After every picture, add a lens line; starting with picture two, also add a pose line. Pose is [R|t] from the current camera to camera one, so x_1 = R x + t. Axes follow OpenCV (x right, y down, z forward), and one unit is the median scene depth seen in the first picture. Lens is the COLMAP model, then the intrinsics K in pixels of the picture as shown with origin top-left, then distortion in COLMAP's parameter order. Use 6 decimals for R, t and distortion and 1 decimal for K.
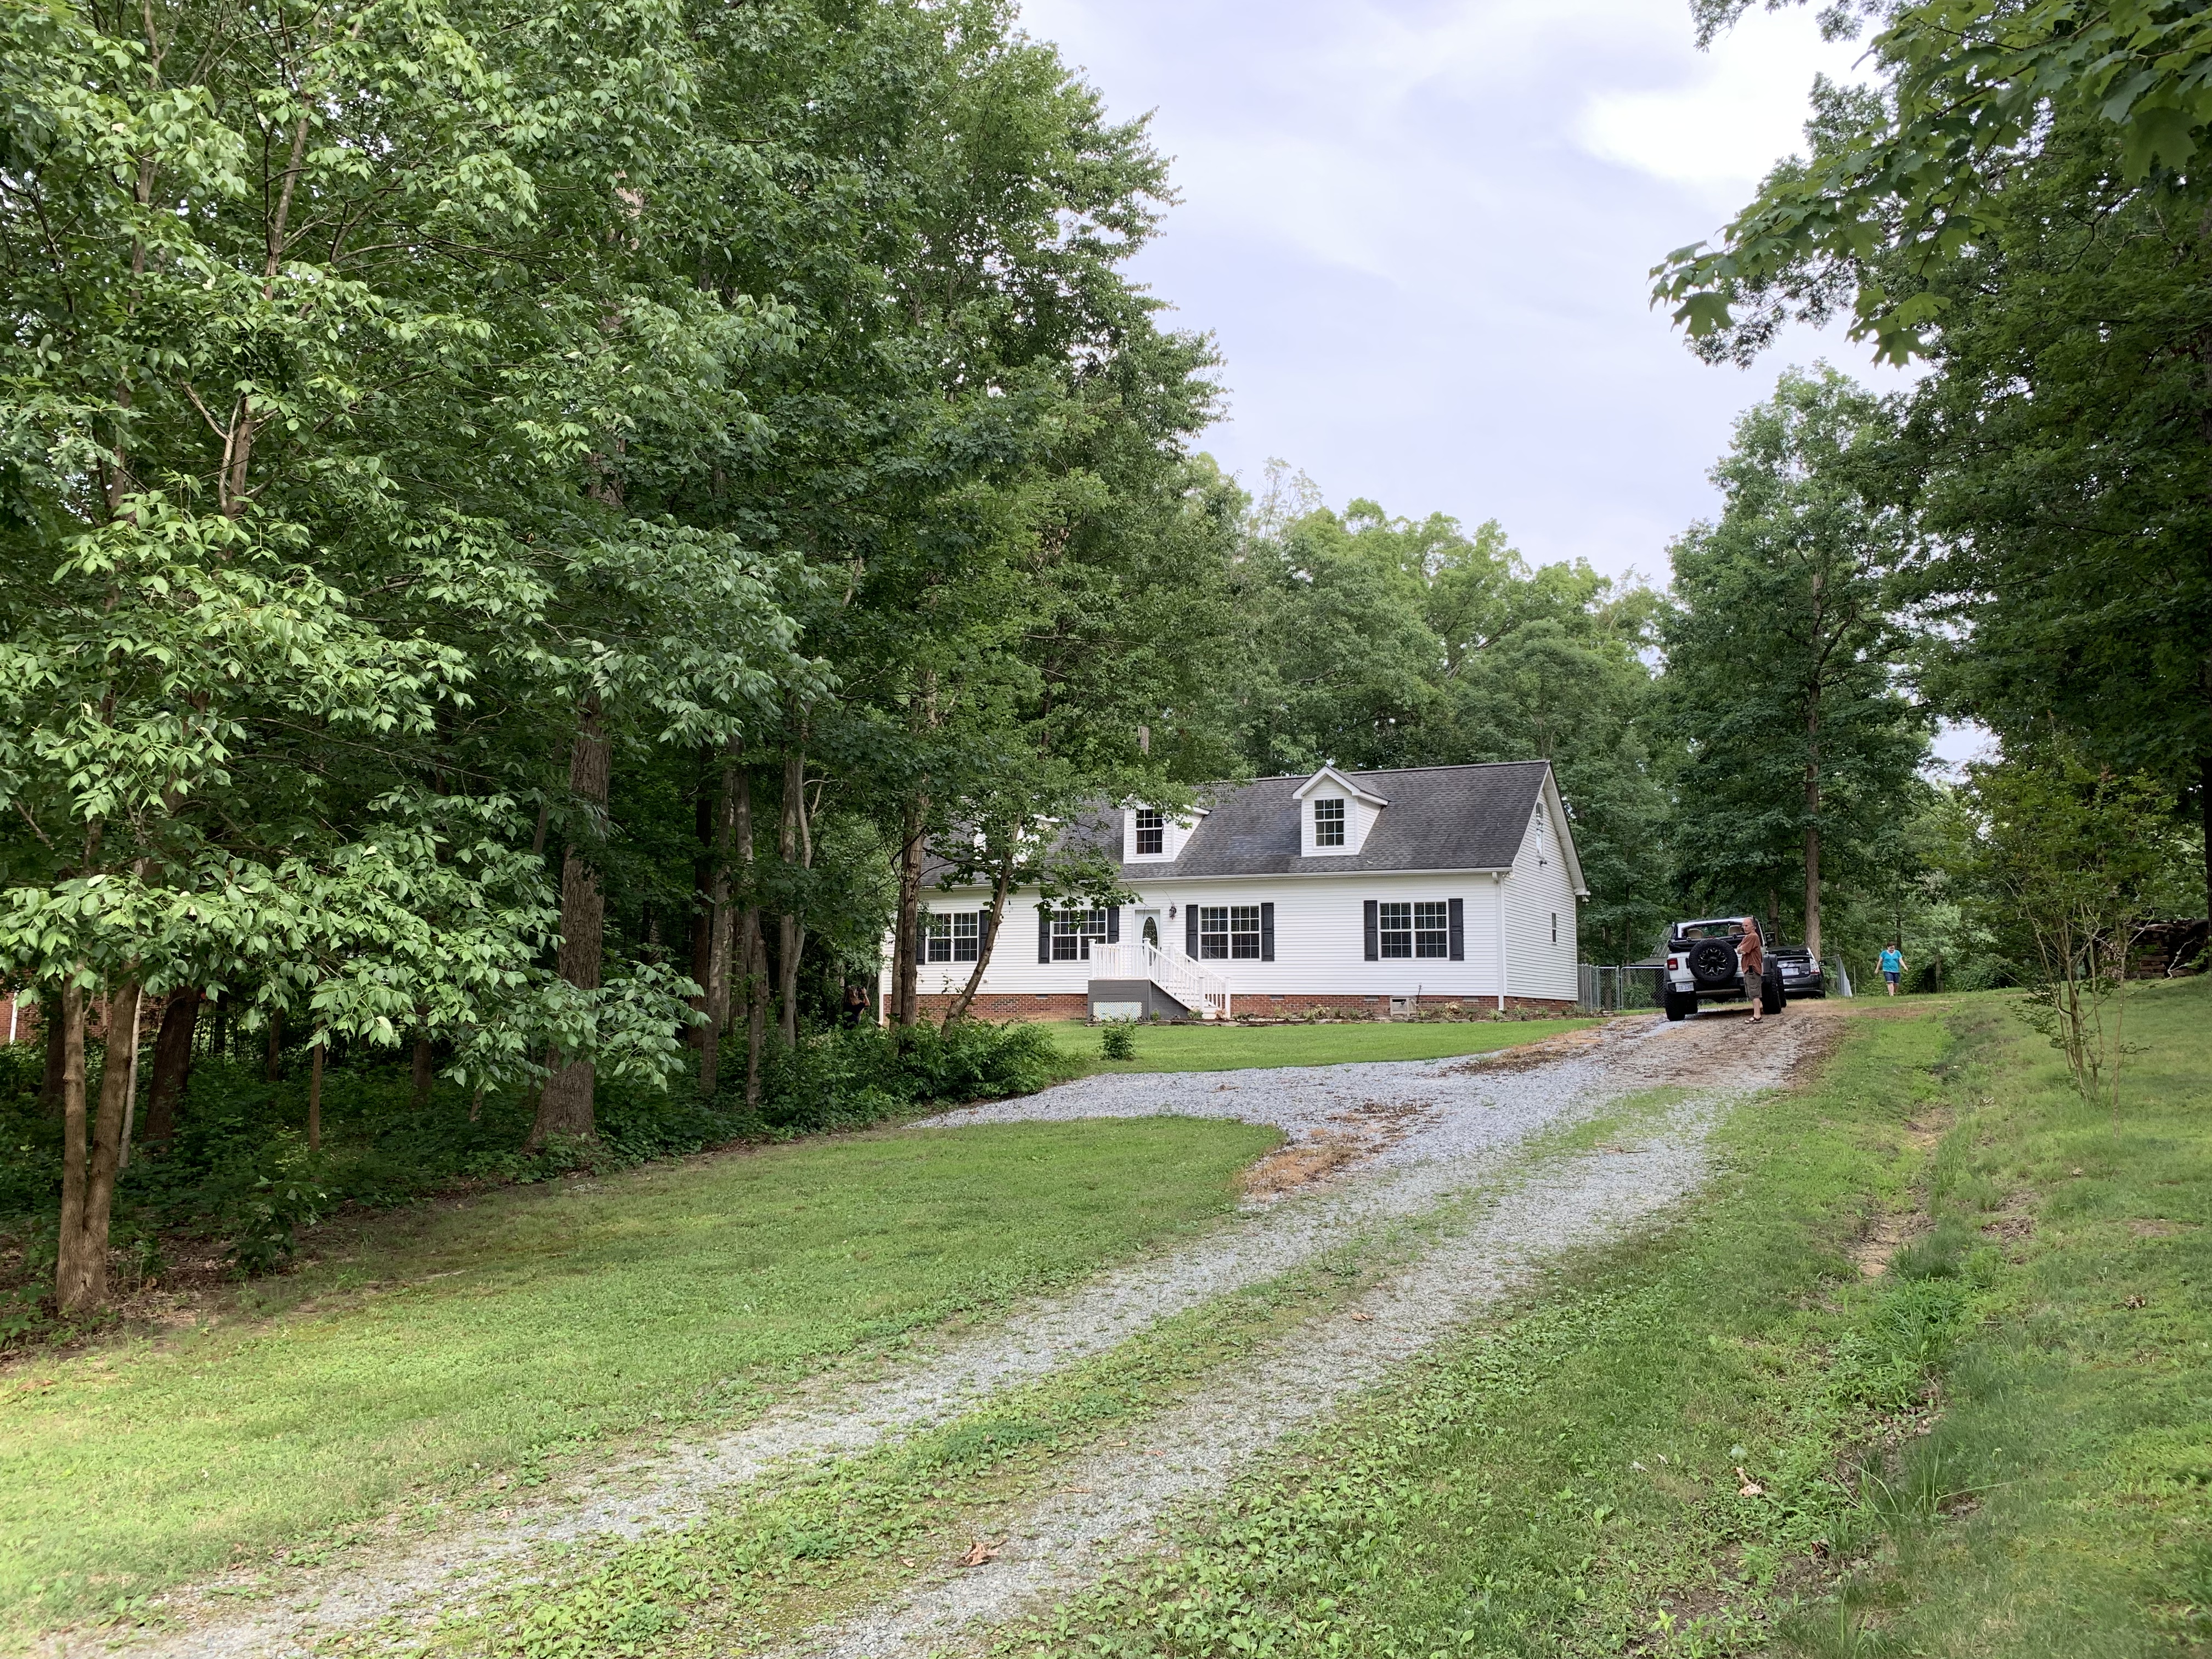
lens RADIAL K [[1676.6, 0, 1106.0], [0, 1676.6, 829.5], [0, 0, 1]] dist [-0.000814, 0.002028]
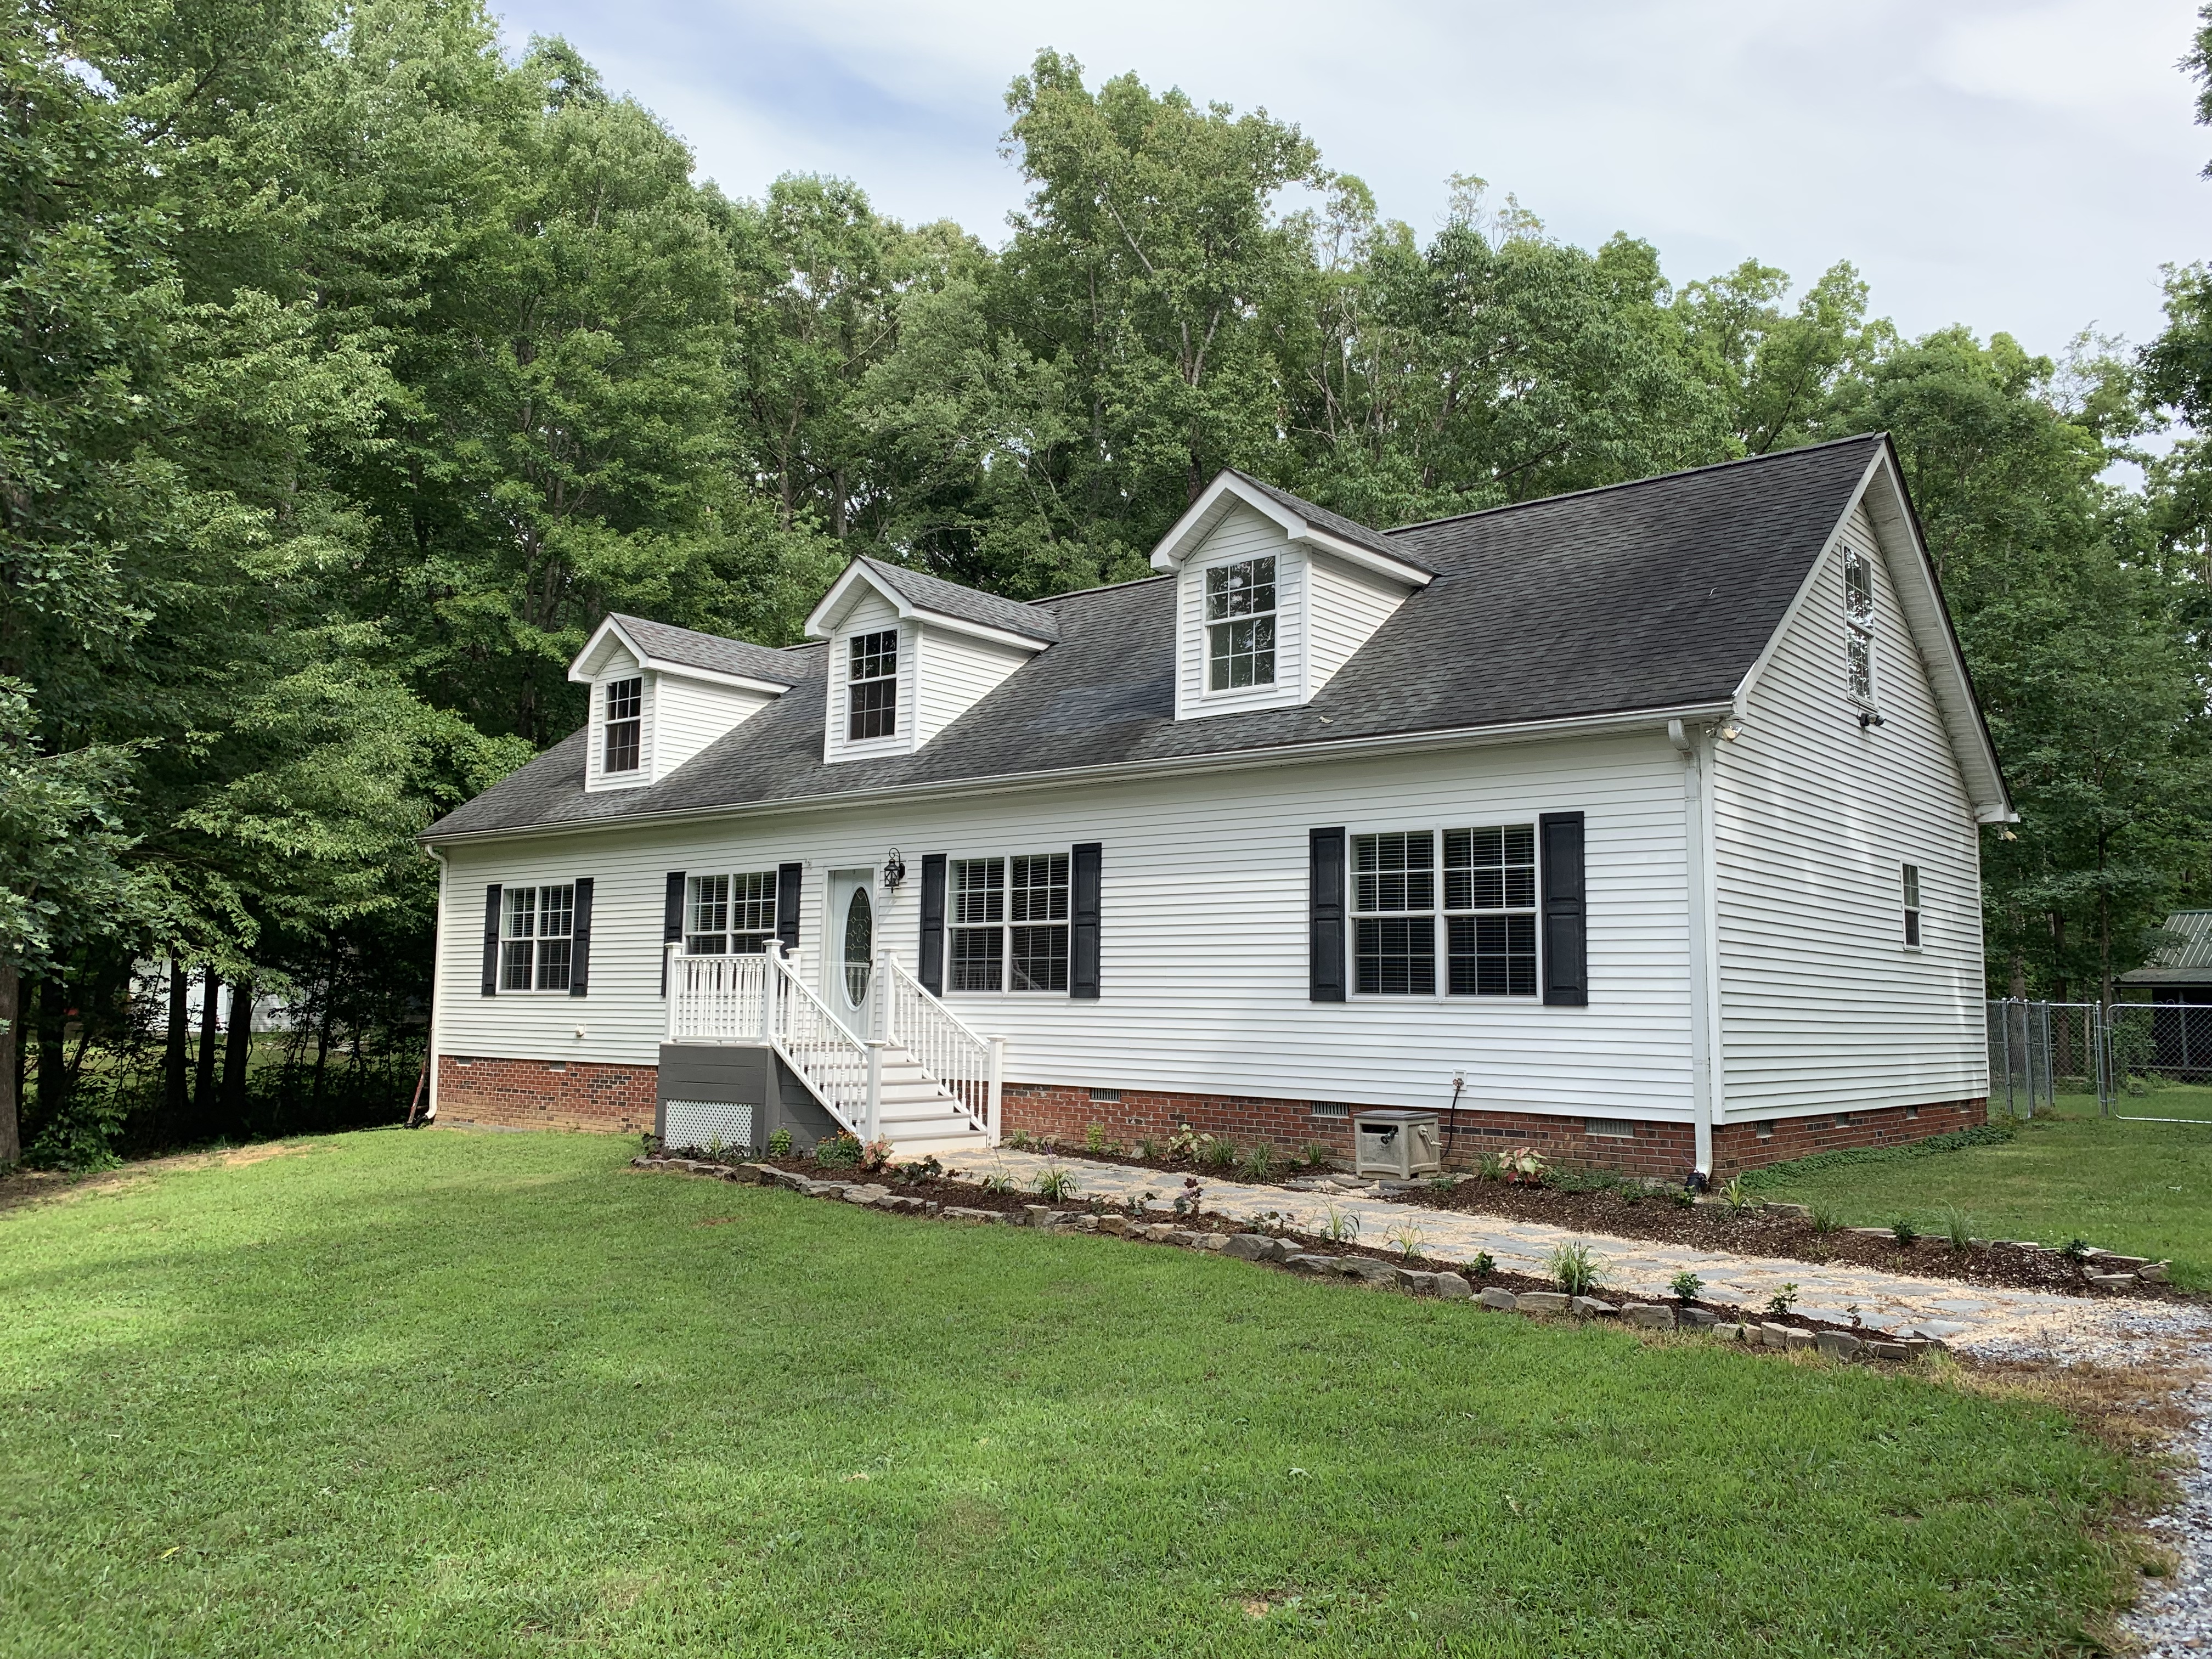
lens RADIAL K [[1676.6, 0, 1106.0], [0, 1676.6, 829.5], [0, 0, 1]] dist [-0.000814, 0.002028]
pose [[0.975498, -0.020104, -0.219089, 0.183936], [0.021124, 0.999774, 0.002311, 0.039498], [0.218993, -0.006883, 0.975702, 0.630997]]
